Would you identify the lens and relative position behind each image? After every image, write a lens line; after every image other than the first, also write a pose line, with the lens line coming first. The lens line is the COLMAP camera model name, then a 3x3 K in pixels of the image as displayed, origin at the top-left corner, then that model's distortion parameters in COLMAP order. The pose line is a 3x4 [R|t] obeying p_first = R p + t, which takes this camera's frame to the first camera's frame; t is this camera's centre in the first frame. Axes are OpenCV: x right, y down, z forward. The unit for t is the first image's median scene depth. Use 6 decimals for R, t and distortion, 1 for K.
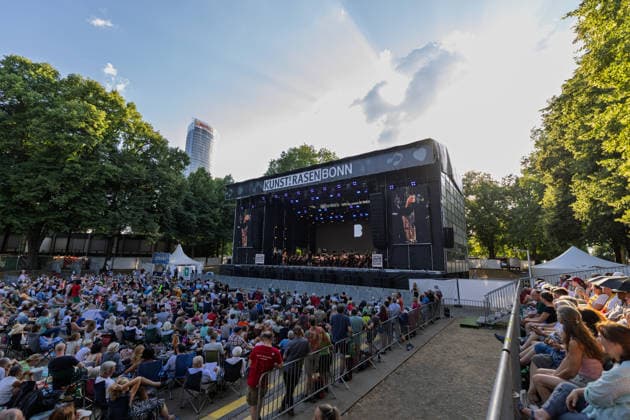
lens RADIAL K [[297.7, 0, 312.5], [0, 297.7, 208.3], [0, 0, 1]] dist [0.000225, 0.000680]
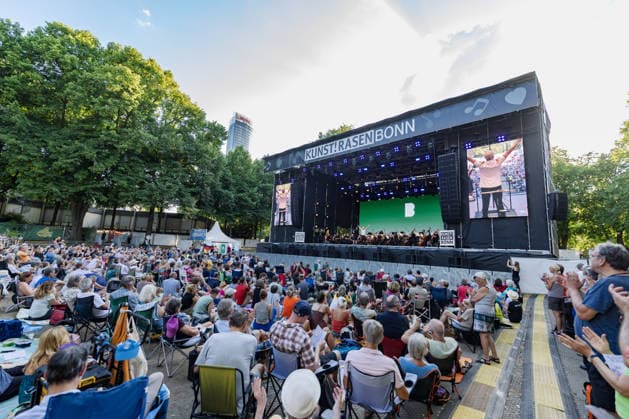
lens RADIAL K [[284.8, 0, 307.0], [0, 284.8, 209.9], [0, 0, 1]] dist [0.001439, -0.000124]
pose [[0.991201, 0.015606, -0.131443, -0.043421], [-0.011780, 0.999485, 0.029837, 0.062757], [0.131841, -0.028026, 0.990875, 0.149617]]
